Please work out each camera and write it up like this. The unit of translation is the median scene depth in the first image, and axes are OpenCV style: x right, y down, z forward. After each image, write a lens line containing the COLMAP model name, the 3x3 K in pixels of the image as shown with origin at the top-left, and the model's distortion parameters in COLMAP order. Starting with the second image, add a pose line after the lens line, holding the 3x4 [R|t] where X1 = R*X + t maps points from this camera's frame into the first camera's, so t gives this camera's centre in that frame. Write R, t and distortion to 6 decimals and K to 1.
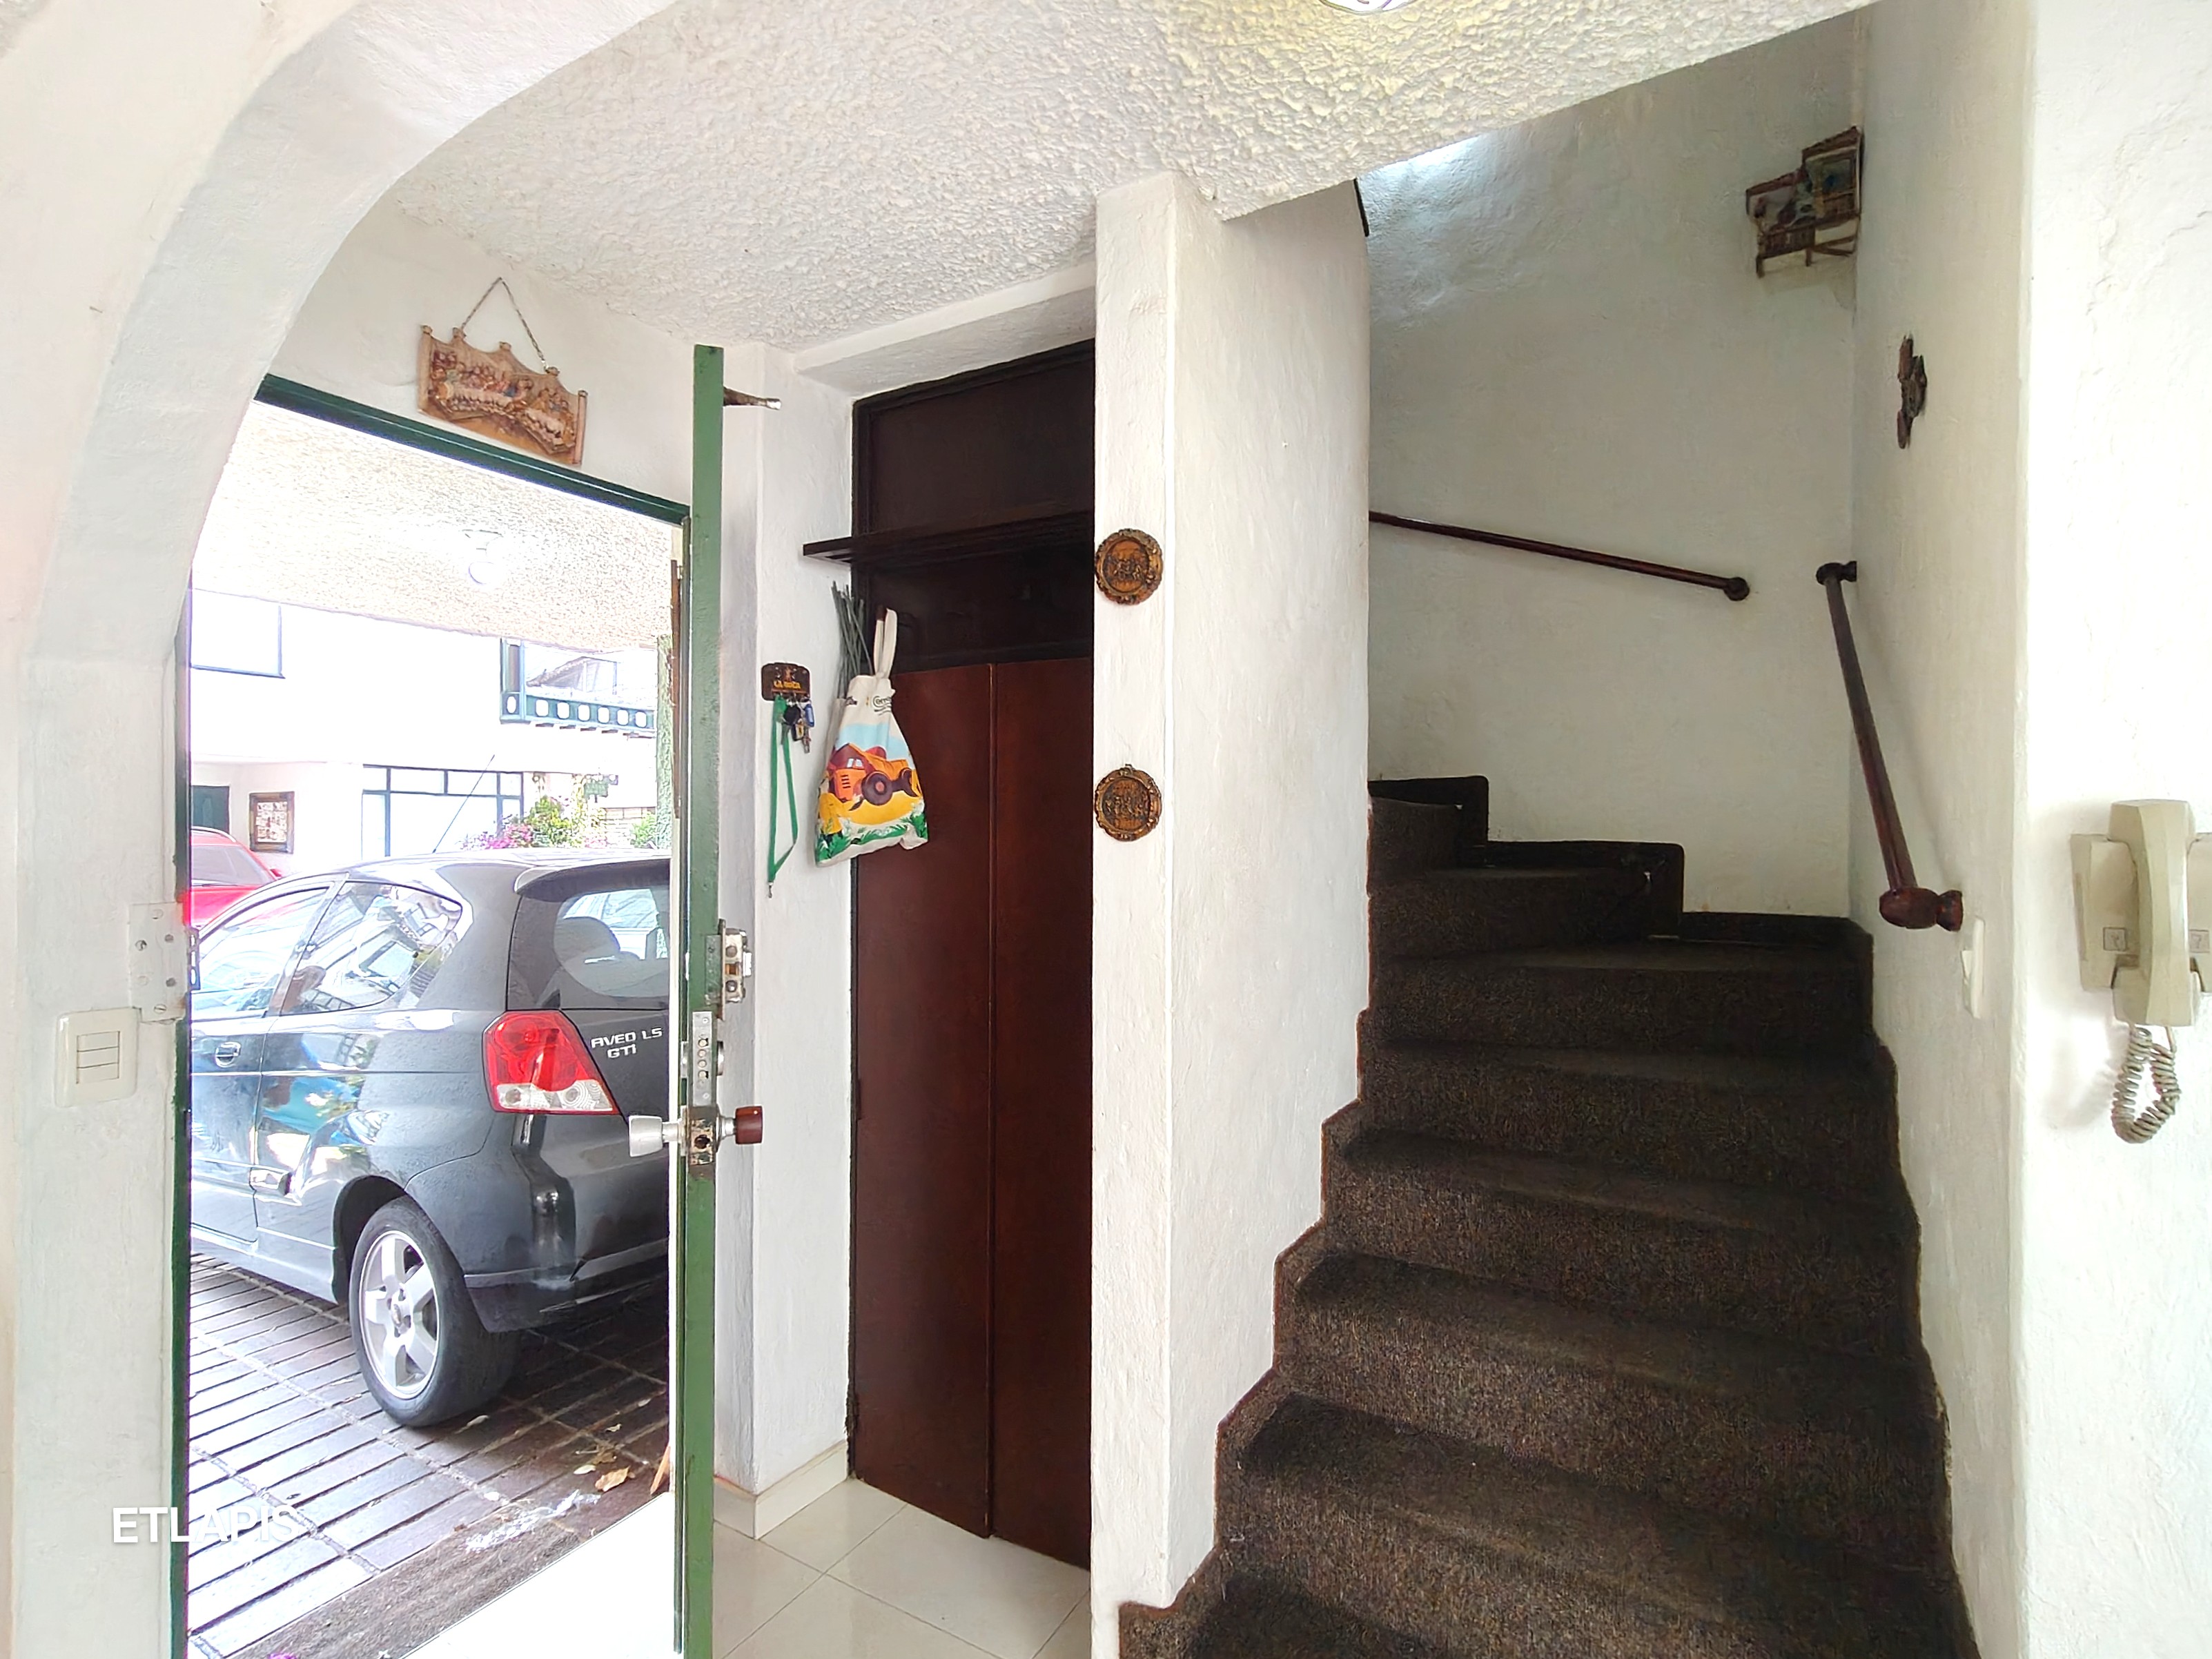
lens RADIAL K [[1061.7, 0, 1094.7], [0, 1061.7, 828.9], [0, 0, 1]] dist [-0.000613, 0.000099]
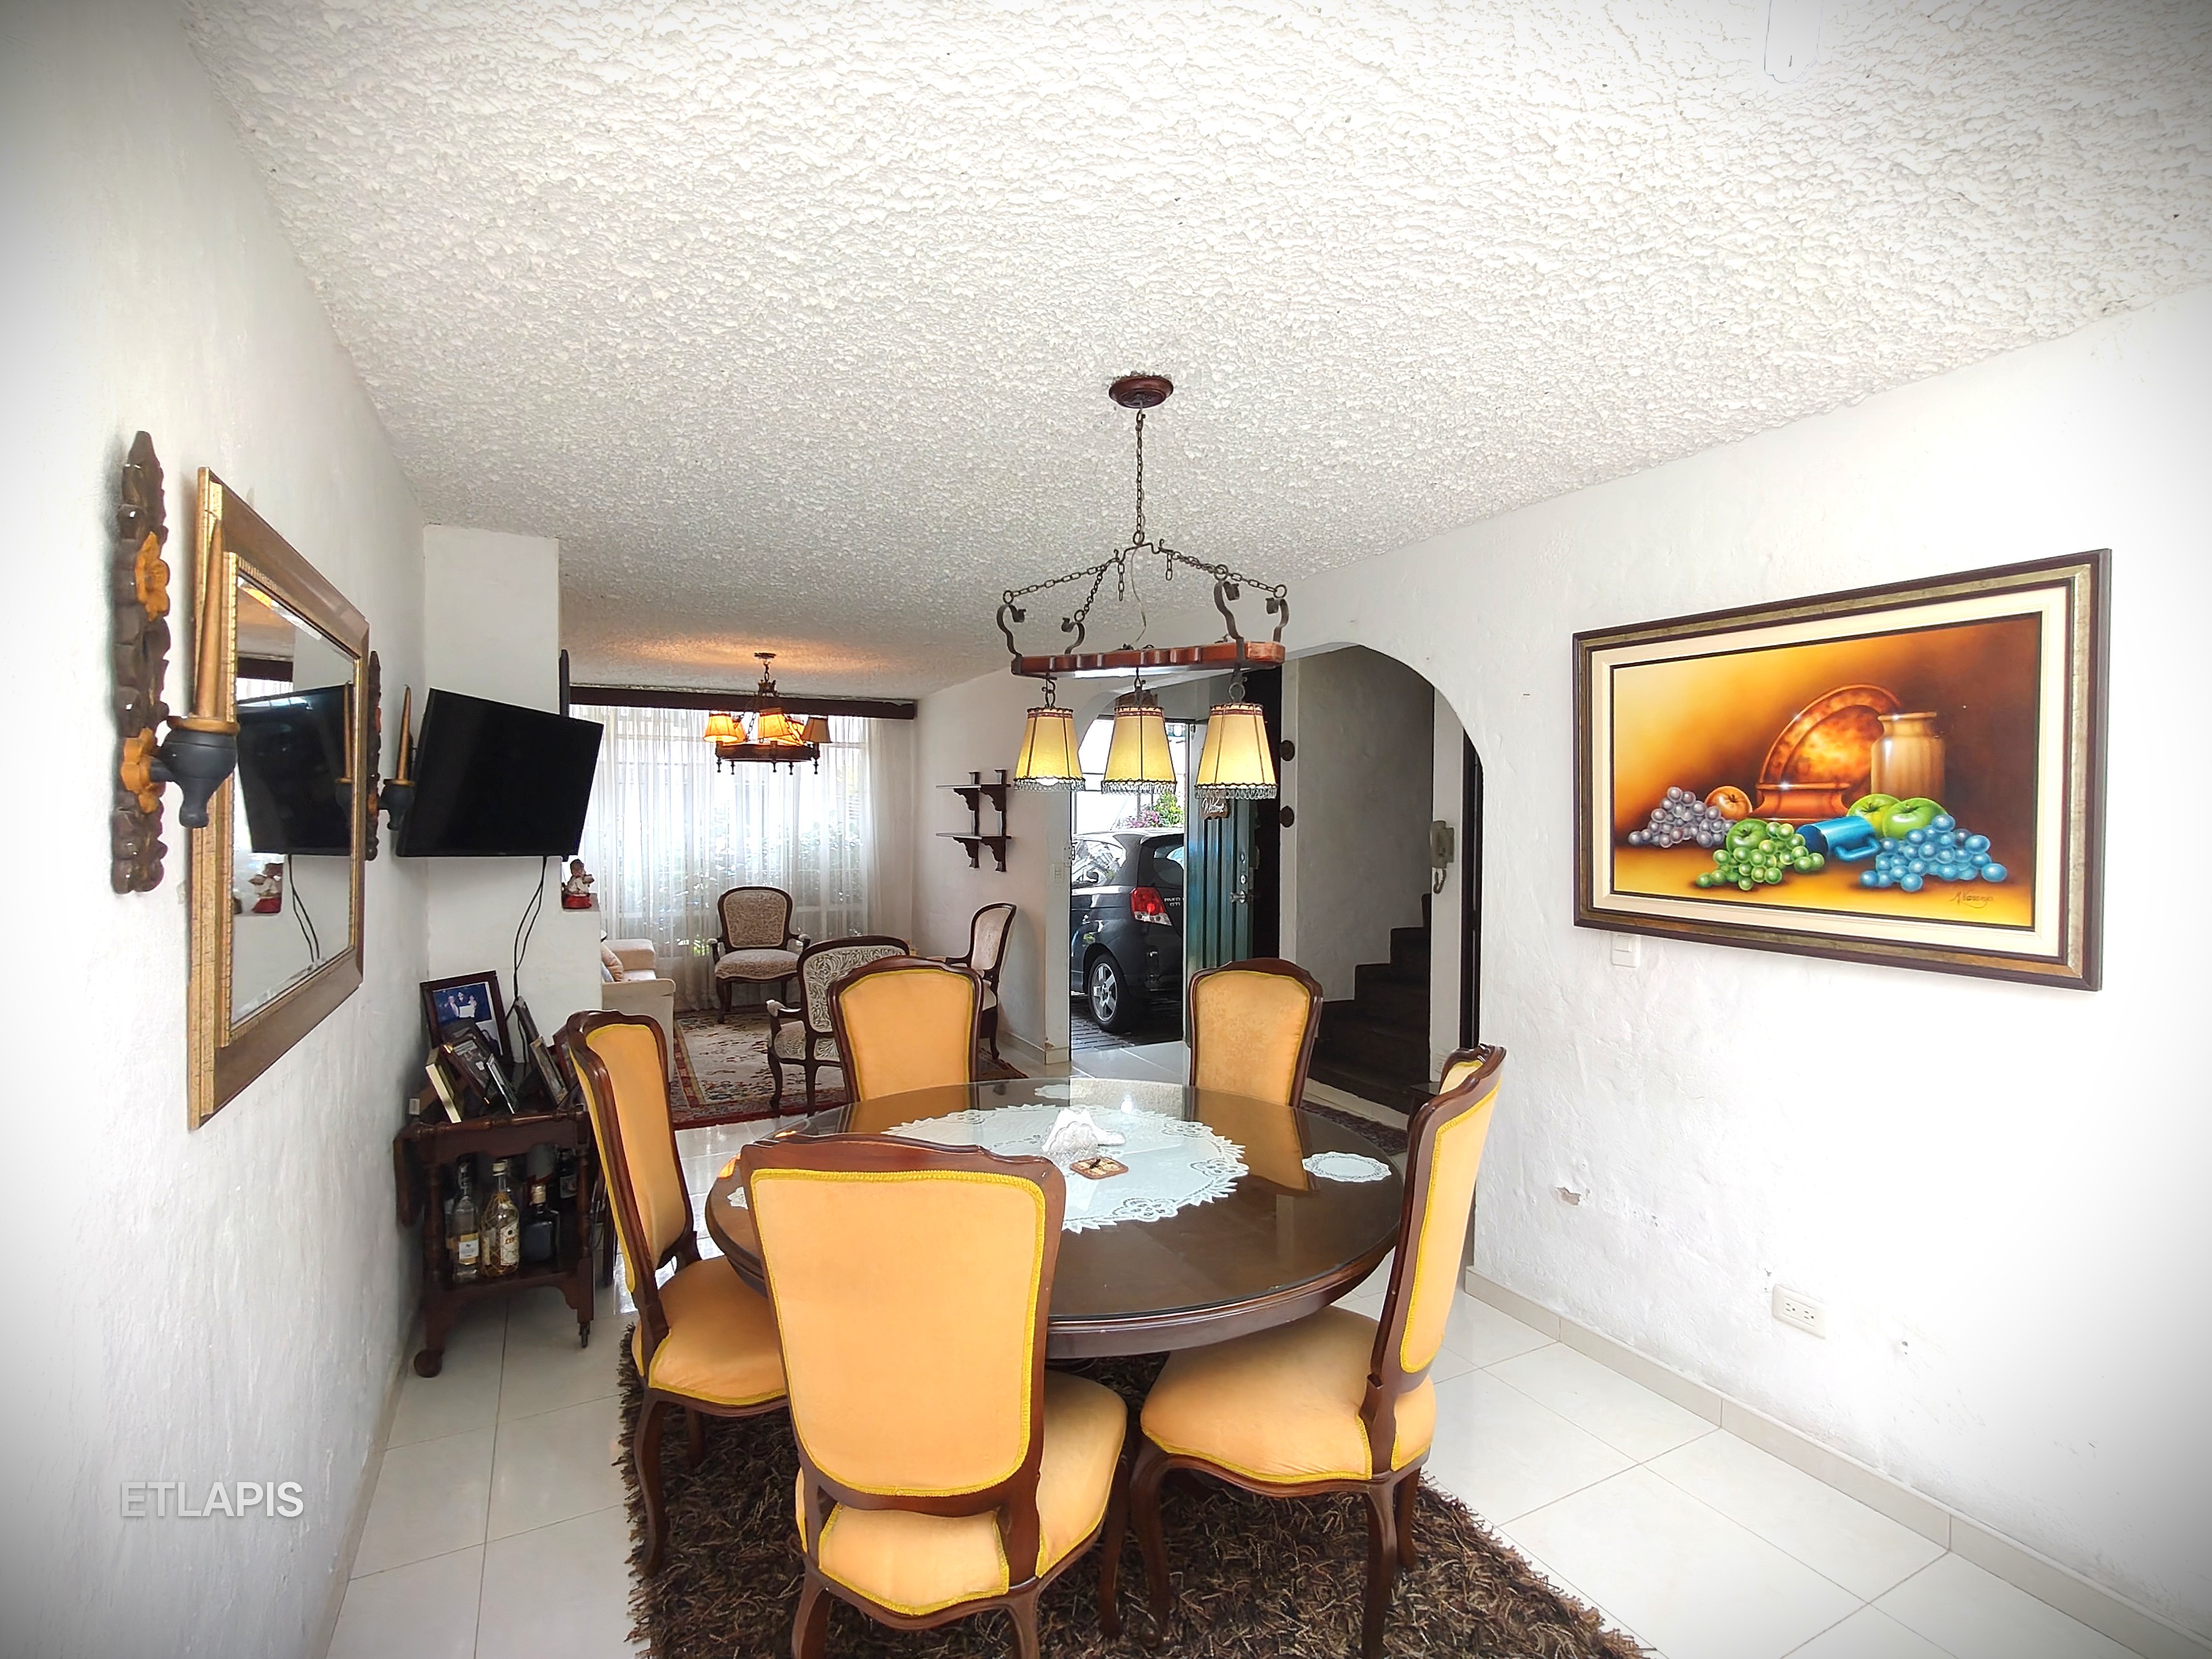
lens RADIAL K [[1032.3, 0, 1107.8], [0, 1032.3, 833.1], [0, 0, 1]] dist [-0.001129, 0.000485]
pose [[0.856297, 0.012084, -0.516342, 0.773810], [-0.000753, 0.999754, 0.022148, -0.027855], [0.516483, -0.018577, 0.856096, -1.351939]]
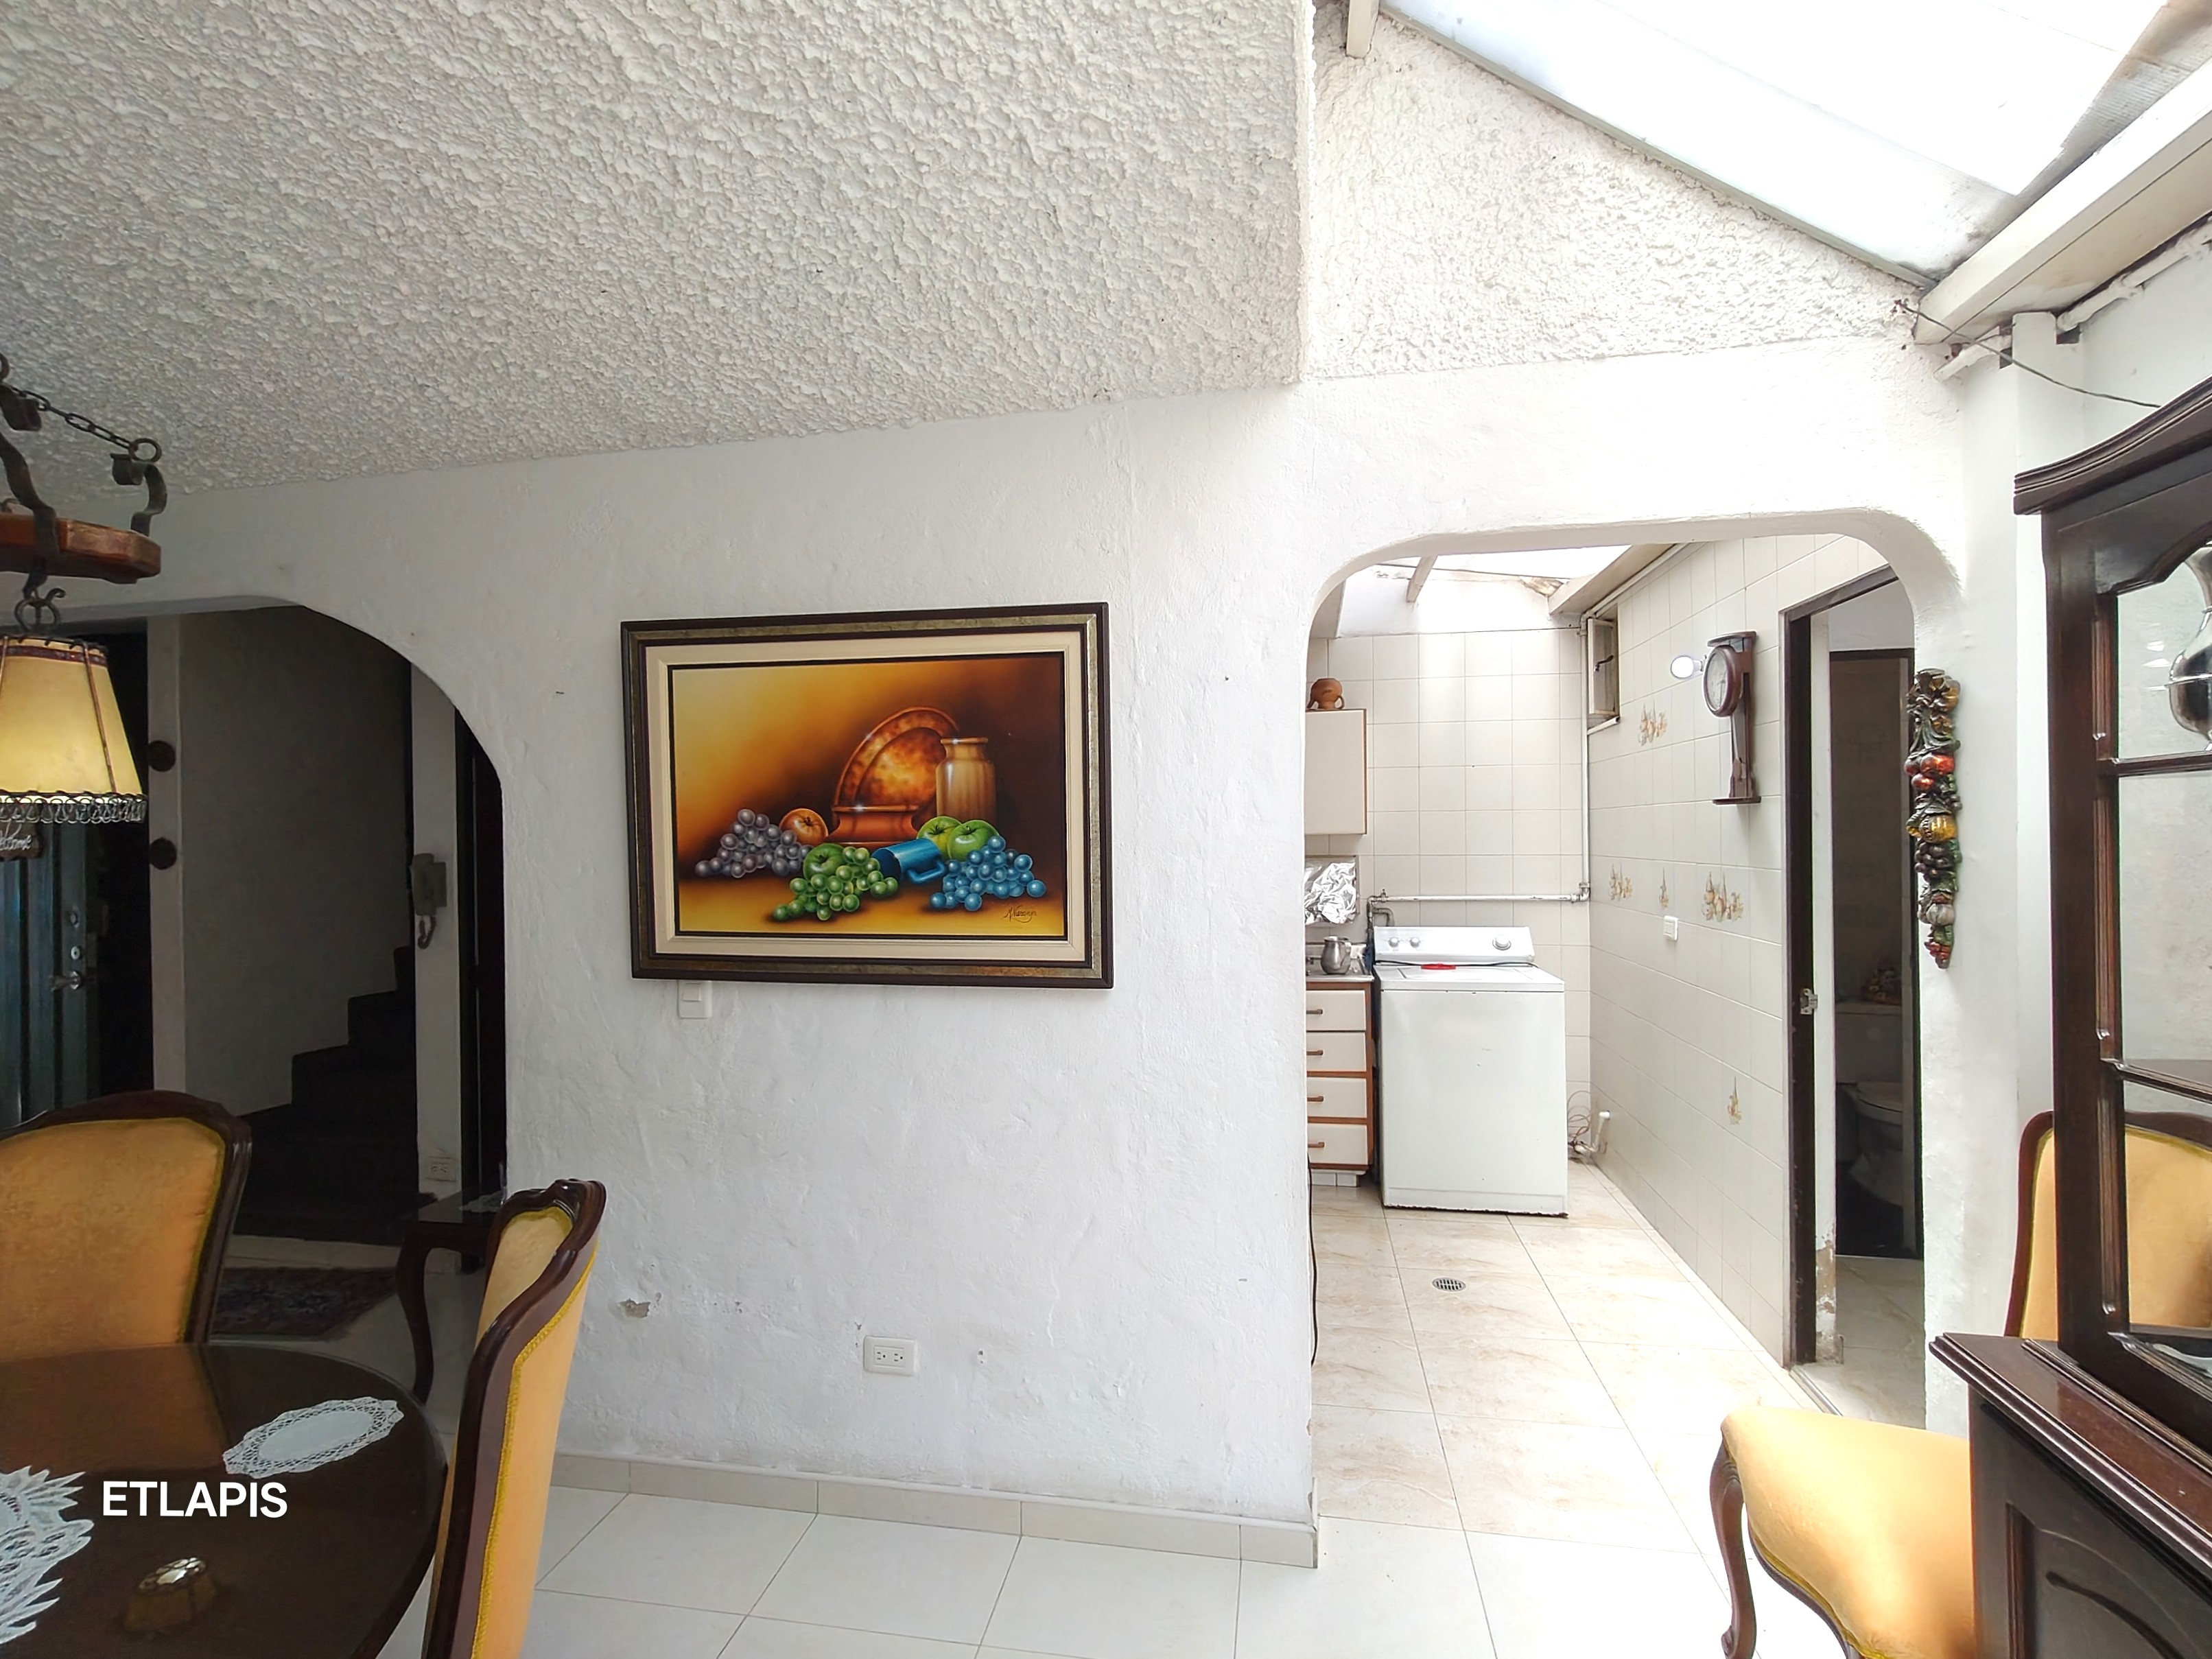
lens RADIAL K [[1043.9, 0, 1104.3], [0, 1043.9, 838.3], [0, 0, 1]] dist [0.003560, -0.005092]
pose [[0.933787, -0.016190, 0.357464, 0.698384], [0.014631, 0.999868, 0.007066, -0.027585], [-0.357531, -0.001368, 0.933900, -1.168810]]
